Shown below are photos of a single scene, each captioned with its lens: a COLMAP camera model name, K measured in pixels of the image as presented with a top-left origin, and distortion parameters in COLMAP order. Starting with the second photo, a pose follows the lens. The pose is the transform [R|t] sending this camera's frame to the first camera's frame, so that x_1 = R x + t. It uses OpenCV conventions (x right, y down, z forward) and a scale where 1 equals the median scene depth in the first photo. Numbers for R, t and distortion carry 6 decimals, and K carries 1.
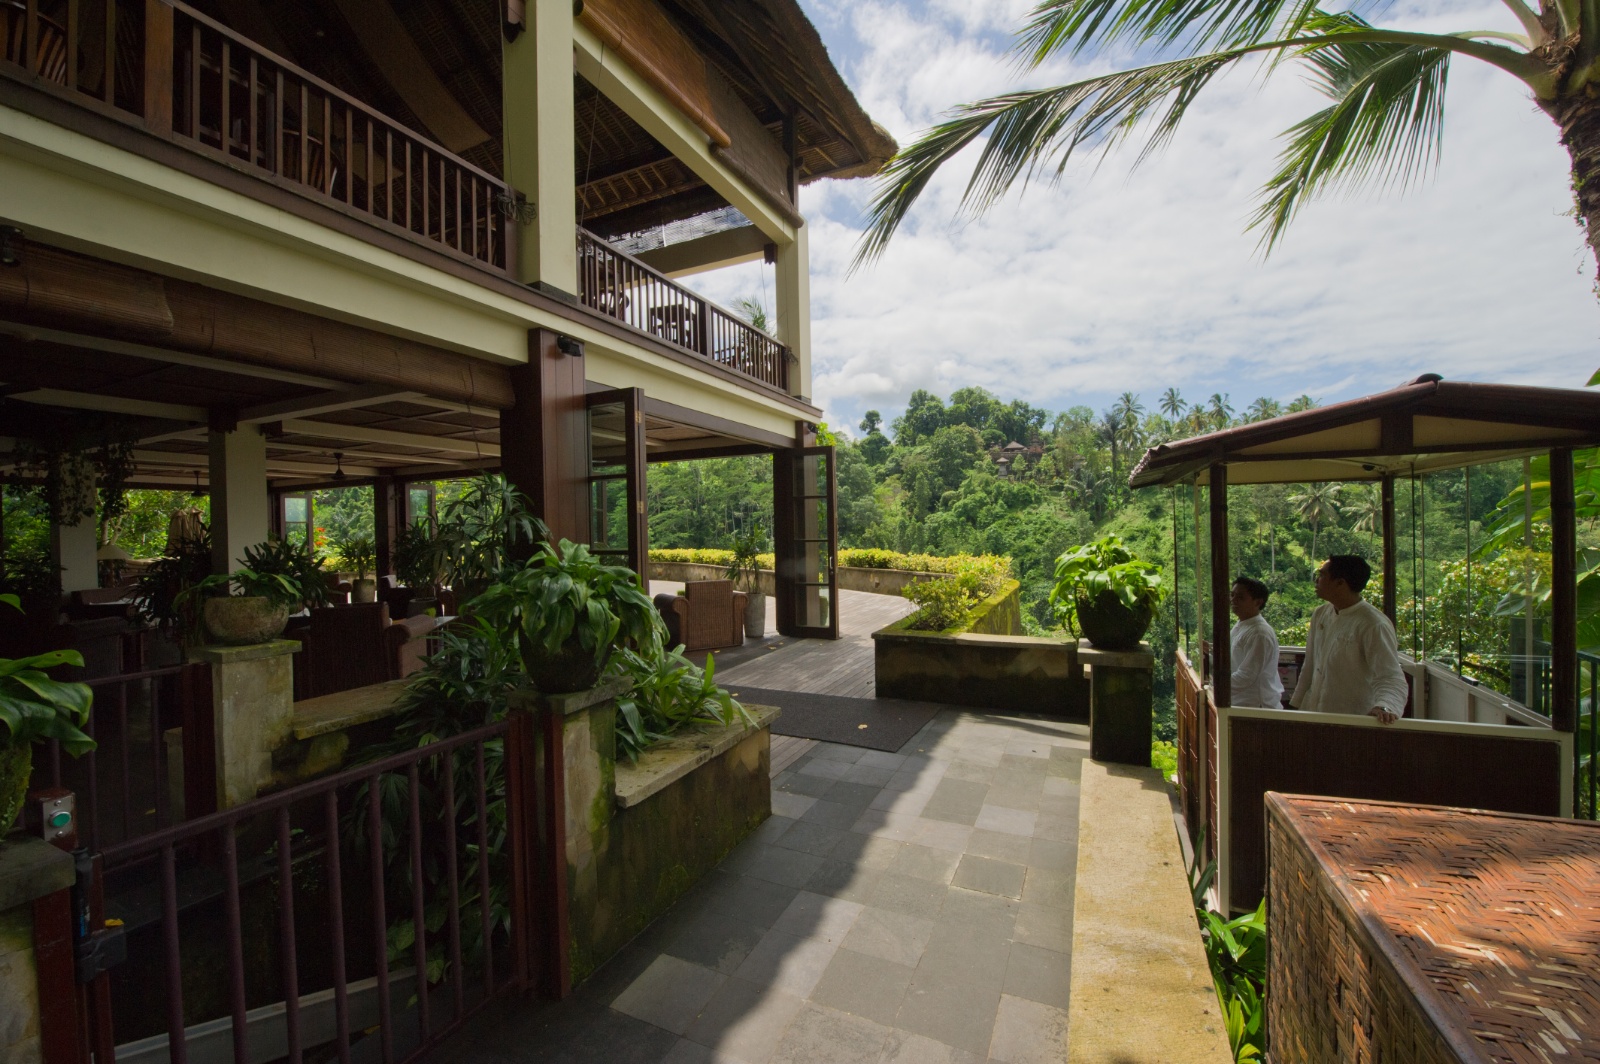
lens RADIAL K [[640.7, 0, 803.2], [0, 640.7, 533.9], [0, 0, 1]] dist [-0.010620, -0.004133]
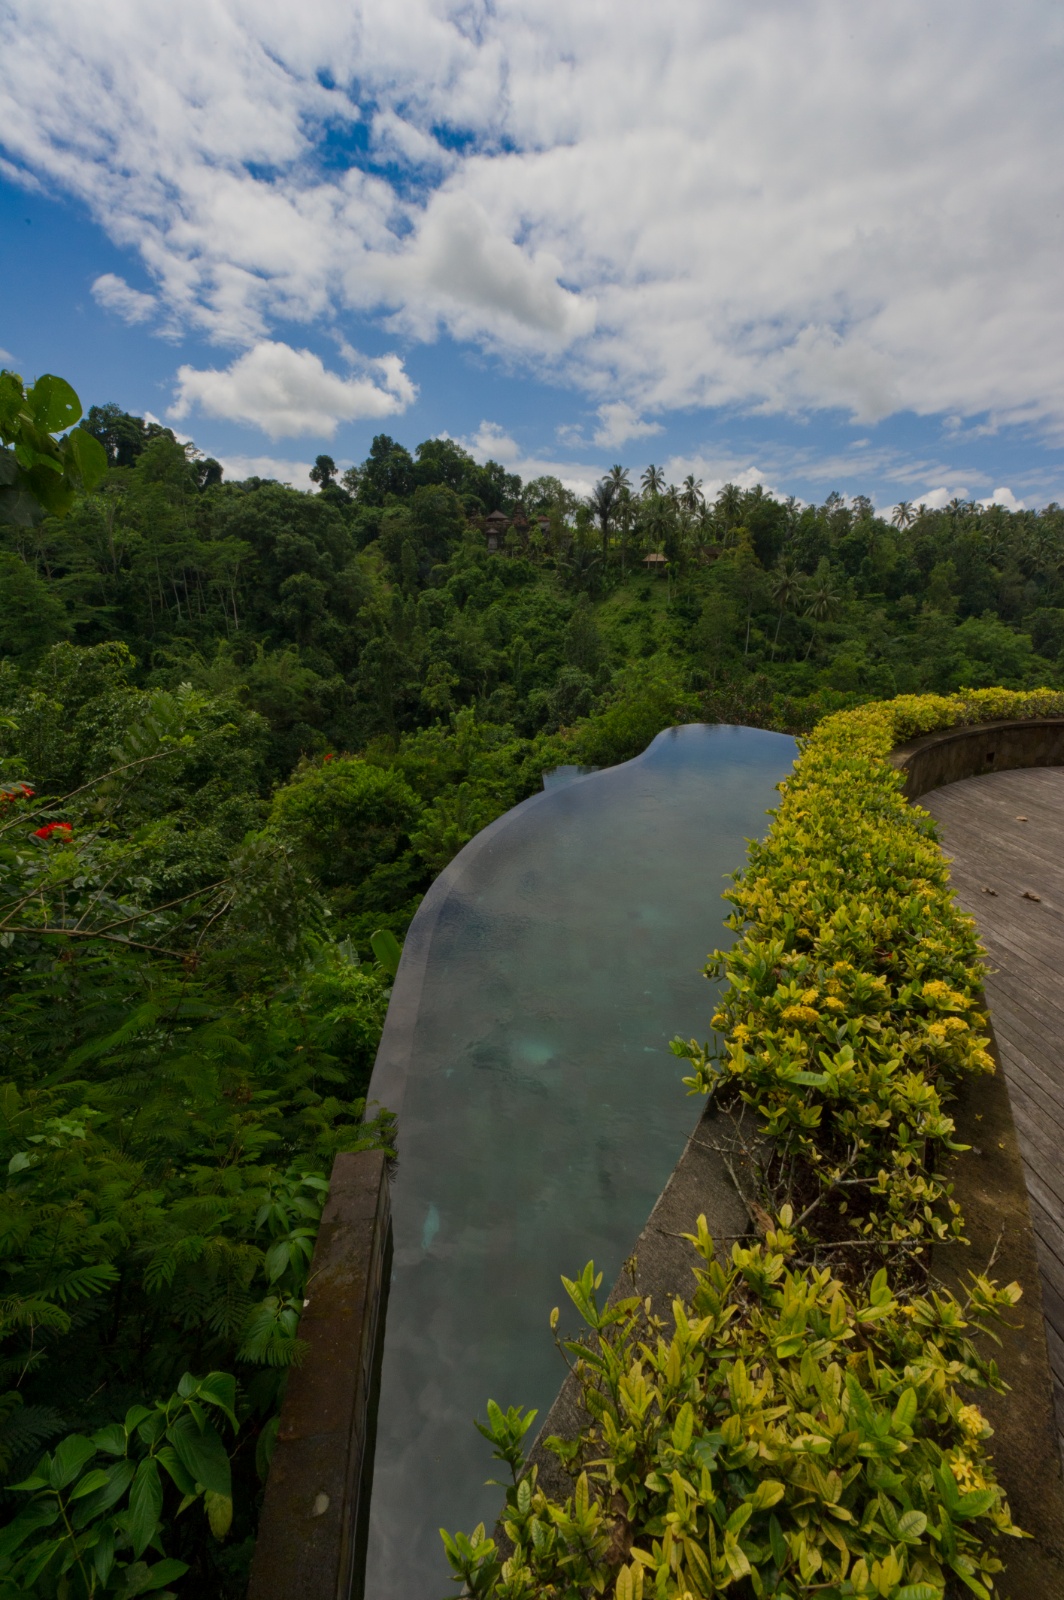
lens RADIAL K [[630.9, 0, 534.2], [0, 630.9, 800.9], [0, 0, 1]] dist [0.013644, -0.004110]
pose [[0.895988, -0.113590, 0.429304, -0.074819], [-0.014967, 0.958459, 0.284837, -0.002530], [-0.443825, -0.261636, 0.857068, 0.086341]]
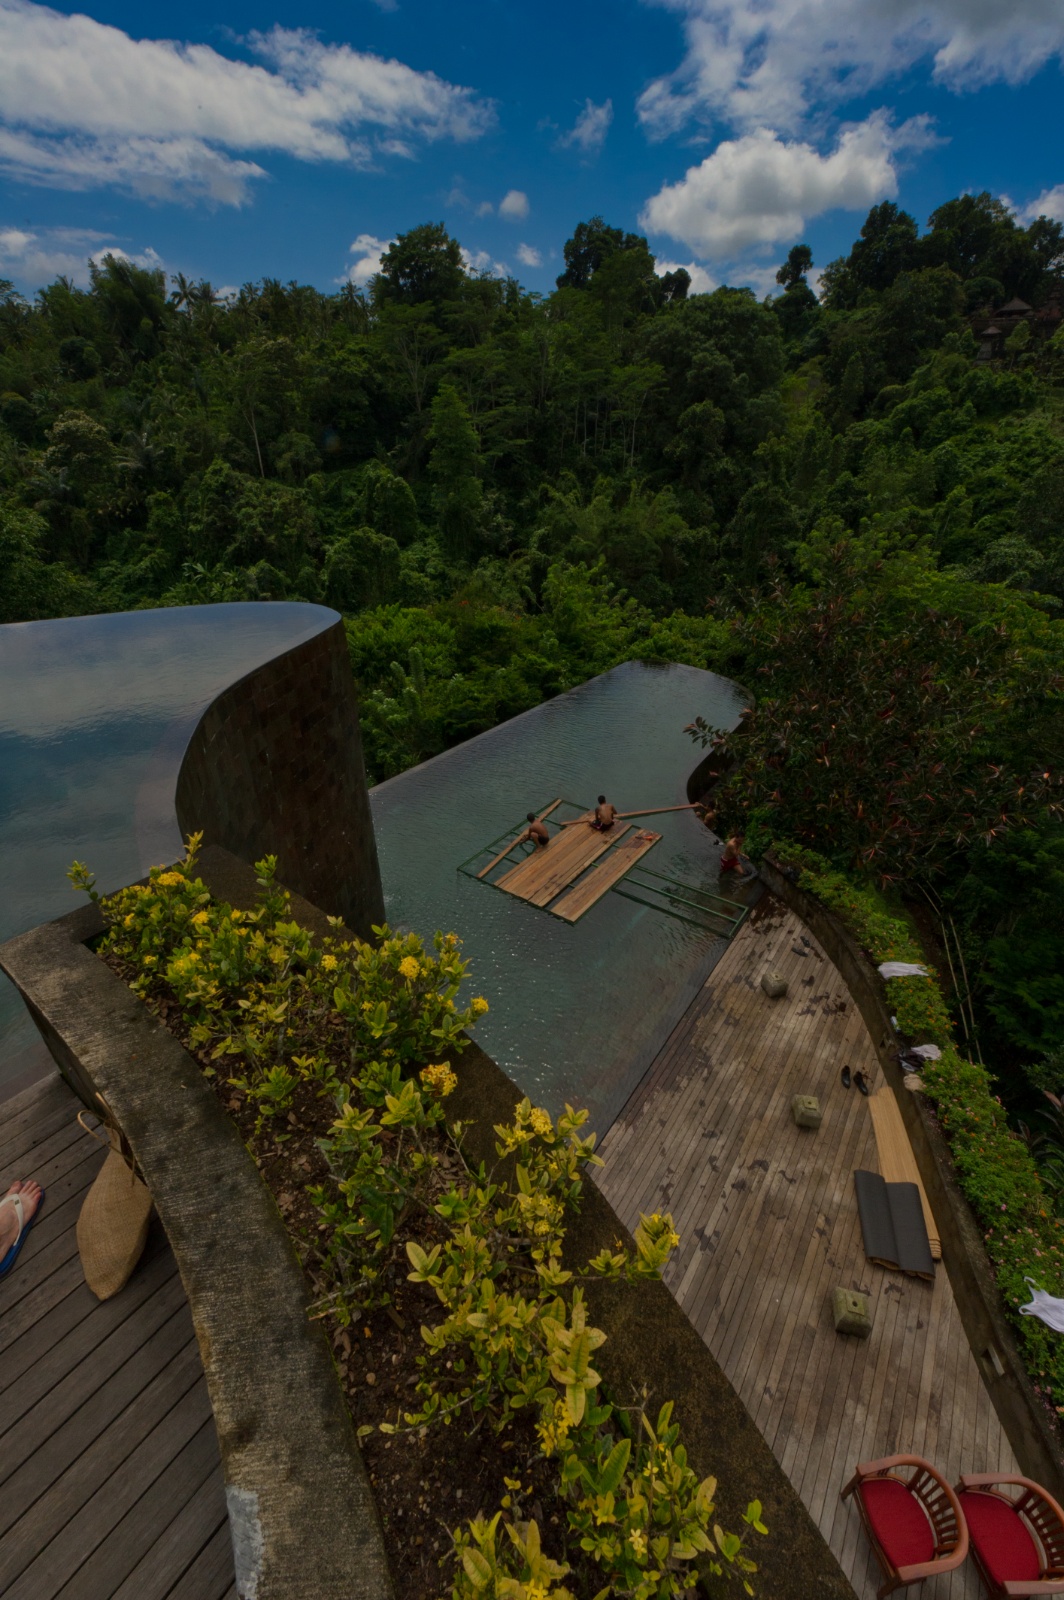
lens RADIAL K [[630.9, 0, 534.2], [0, 630.9, 800.9], [0, 0, 1]] dist [0.013644, -0.004110]
pose [[0.981234, 0.122251, -0.149114, 0.001057], [-0.033695, 0.870138, 0.491655, 0.000955], [0.189855, -0.477404, 0.857928, 0.104600]]
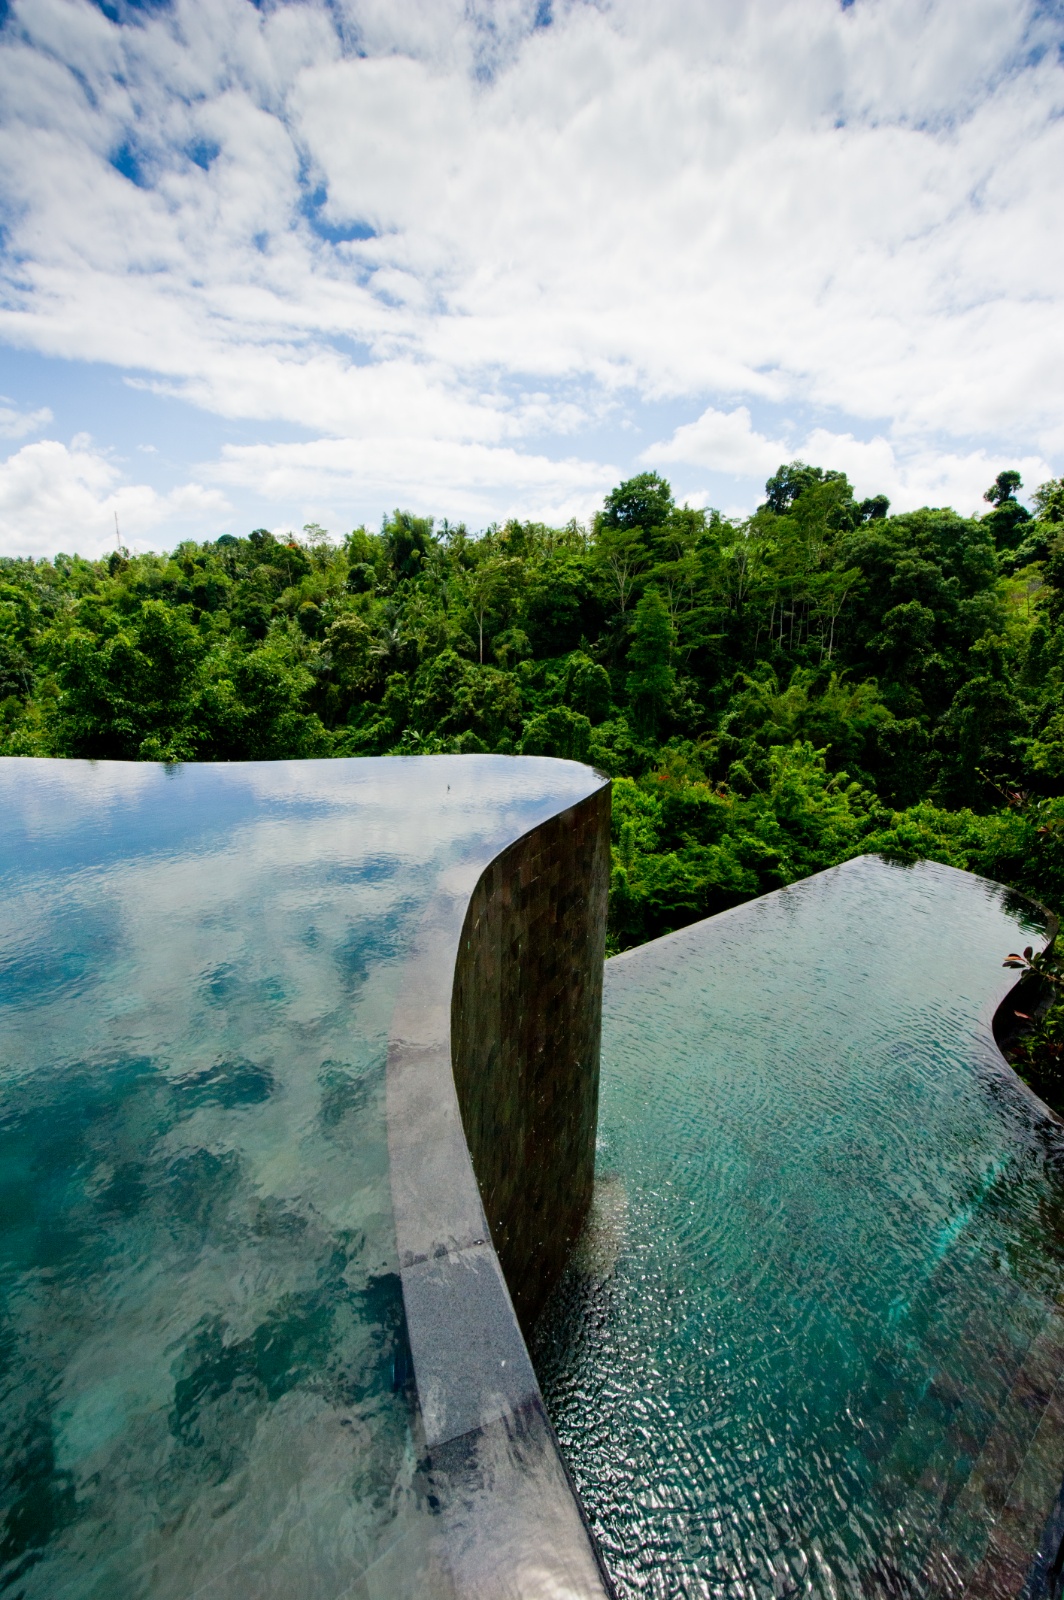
lens RADIAL K [[640.7, 0, 532.0], [0, 640.7, 800.0], [0, 0, 1]] dist [-0.010620, -0.004133]
pose [[0.889320, 0.148358, -0.432551, -0.007318], [-0.038037, 0.966630, 0.253335, 0.003786], [0.455701, -0.208843, 0.865287, 0.111334]]
